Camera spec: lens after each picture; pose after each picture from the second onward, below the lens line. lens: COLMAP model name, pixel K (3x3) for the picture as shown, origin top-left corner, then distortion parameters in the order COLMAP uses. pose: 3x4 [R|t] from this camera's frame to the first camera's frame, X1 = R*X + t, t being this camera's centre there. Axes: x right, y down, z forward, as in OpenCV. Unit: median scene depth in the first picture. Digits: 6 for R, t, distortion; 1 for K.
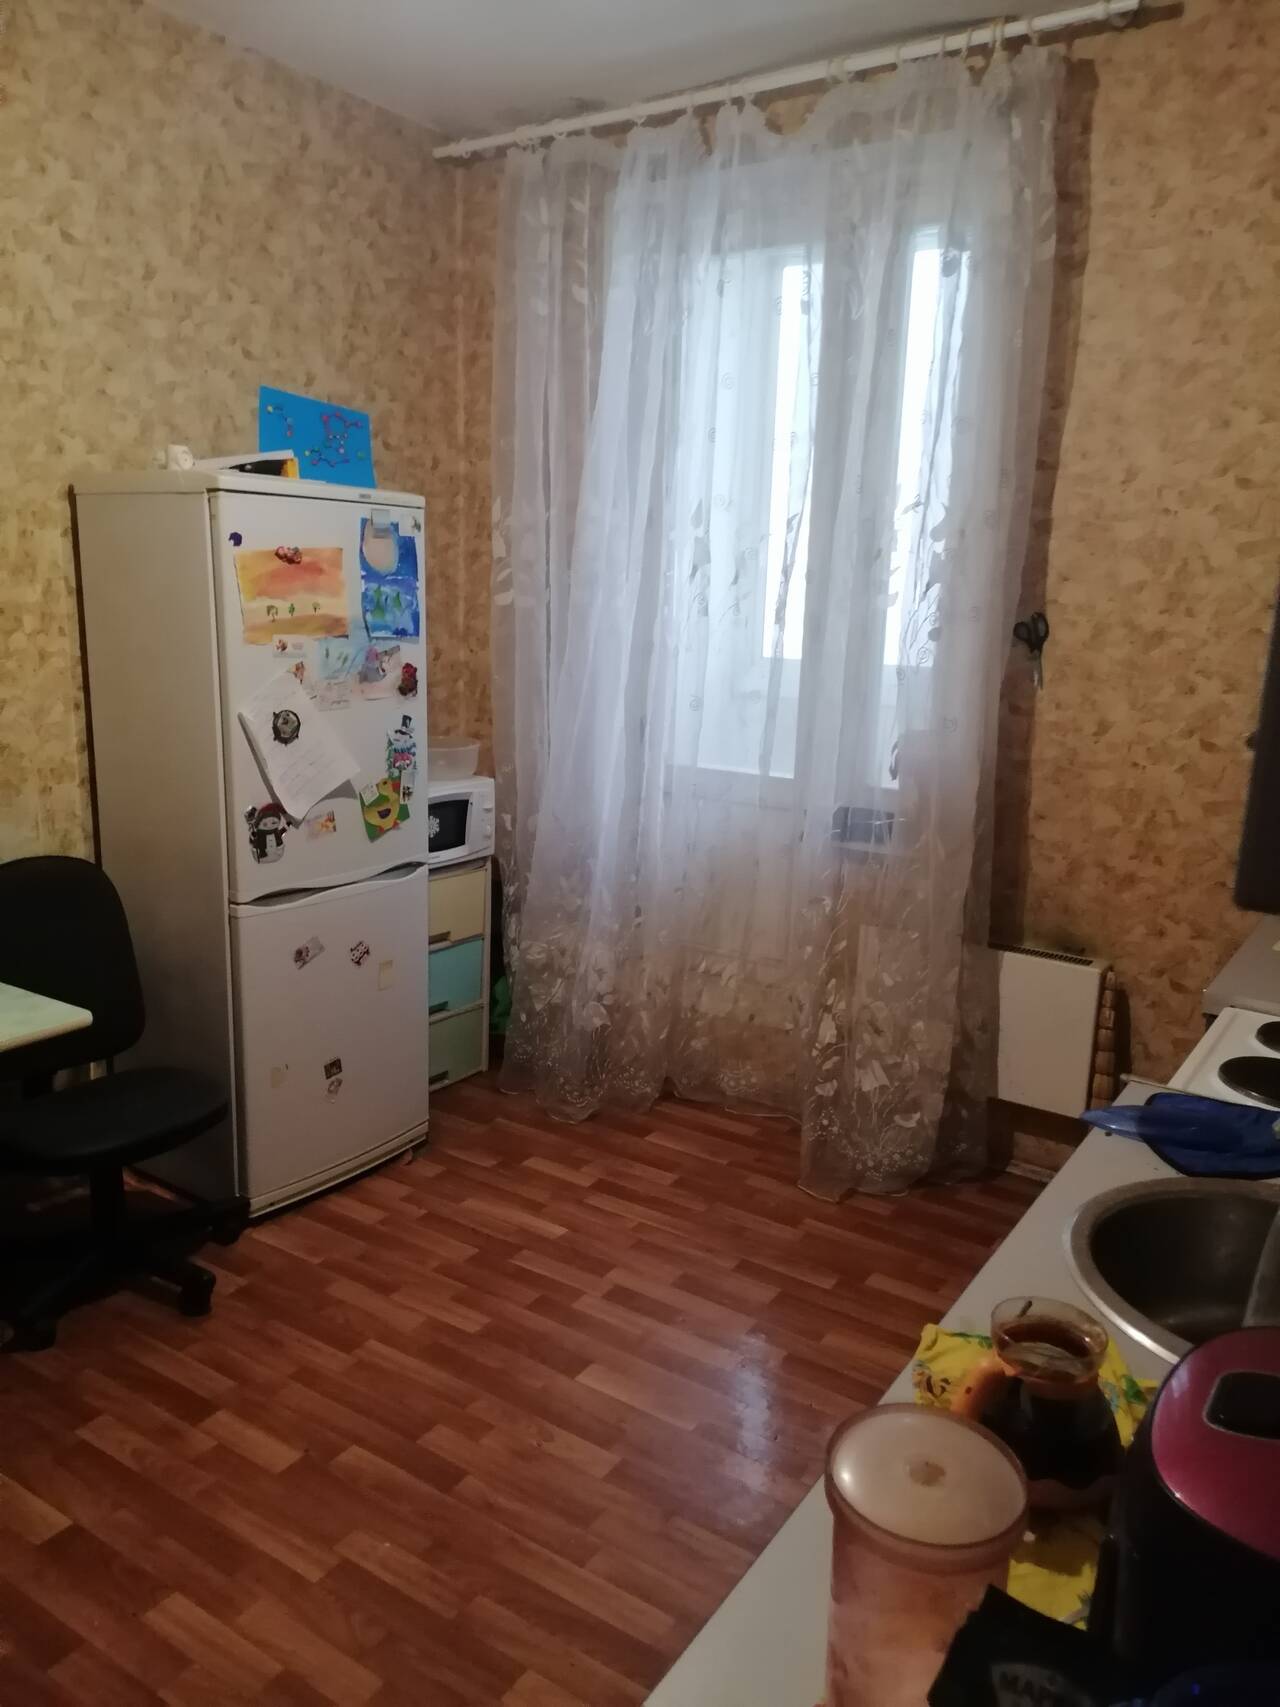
lens RADIAL K [[1276.5, 0, 649.3], [0, 1276.5, 831.1], [0, 0, 1]] dist [0.073888, -0.116281]
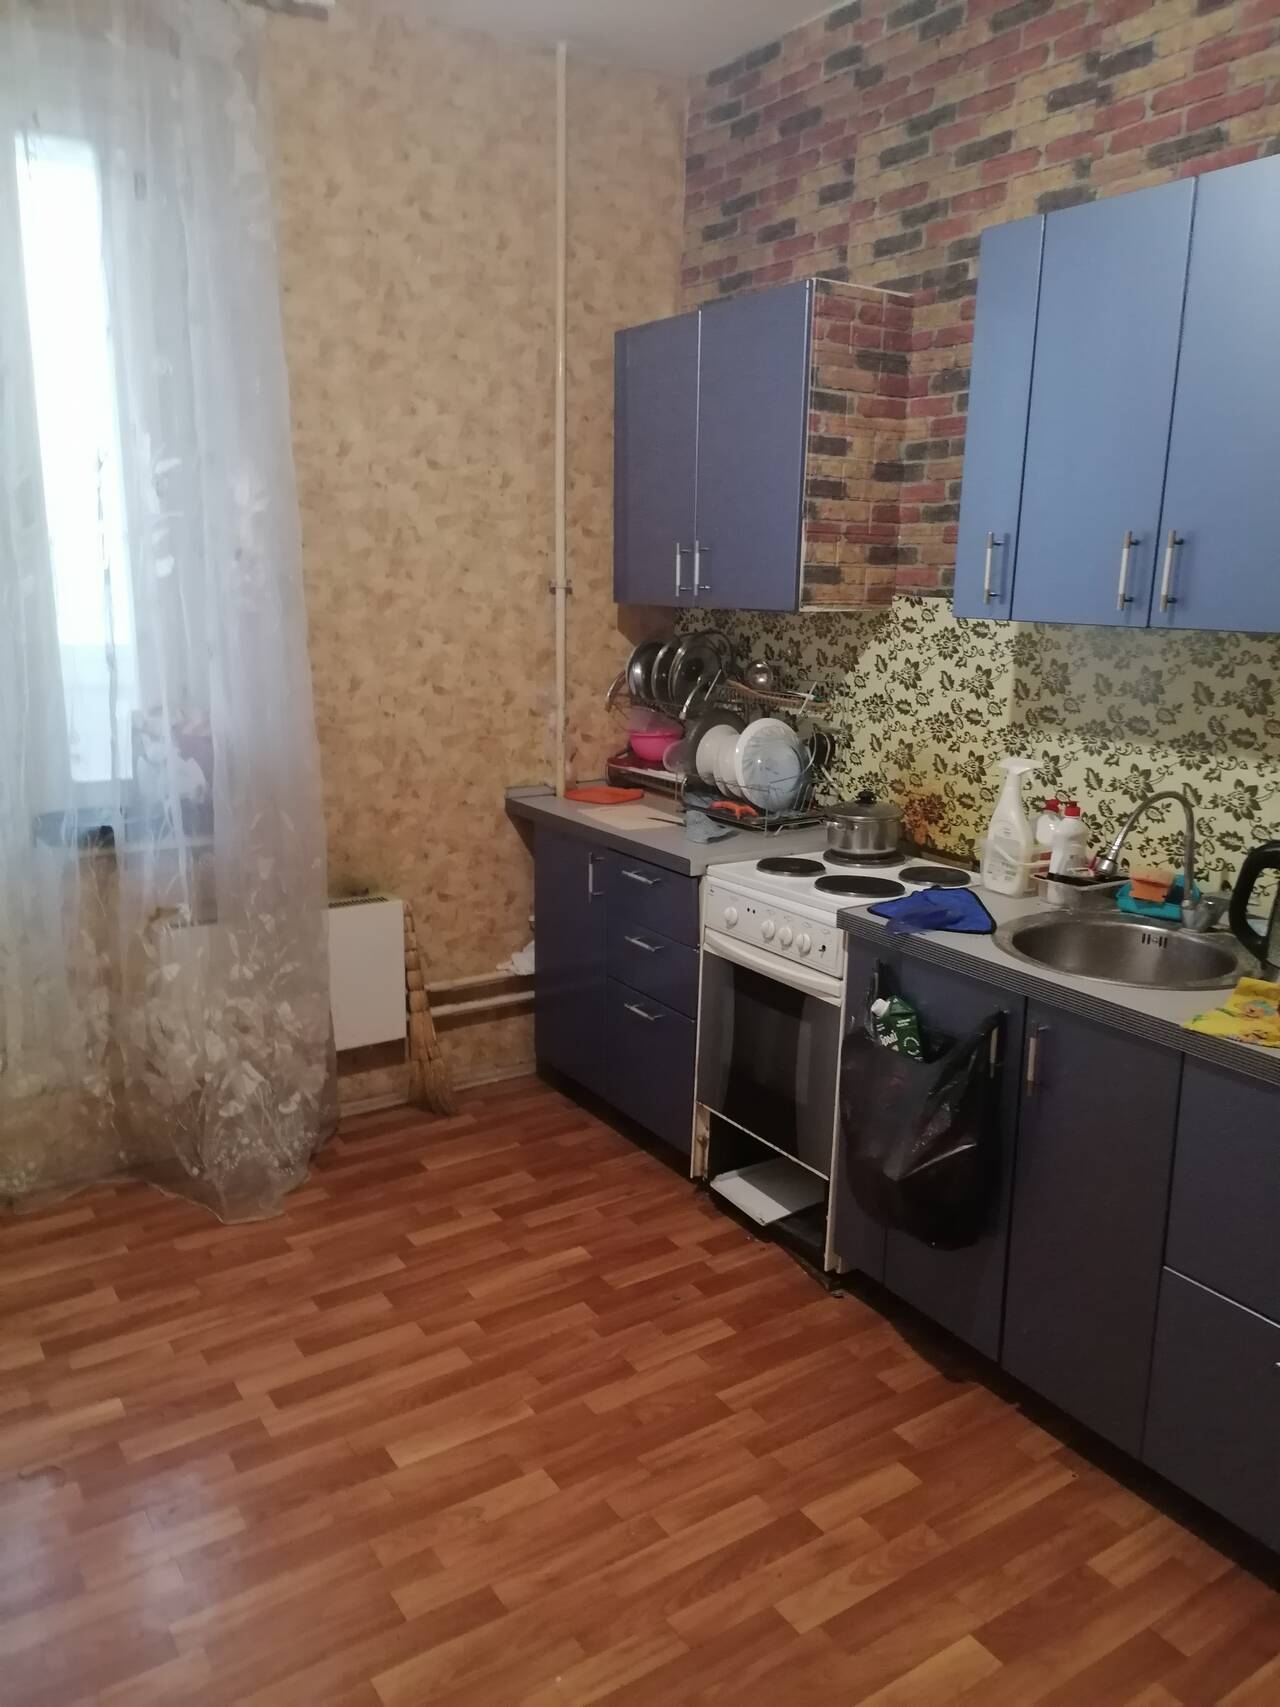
lens RADIAL K [[1276.5, 0, 649.3], [0, 1276.5, 831.1], [0, 0, 1]] dist [0.073888, -0.116281]
pose [[0.379133, -0.208862, 0.901463, -0.575534], [0.166411, 0.973700, 0.155611, -0.090614], [-0.910256, 0.091017, 0.403919, 0.366108]]
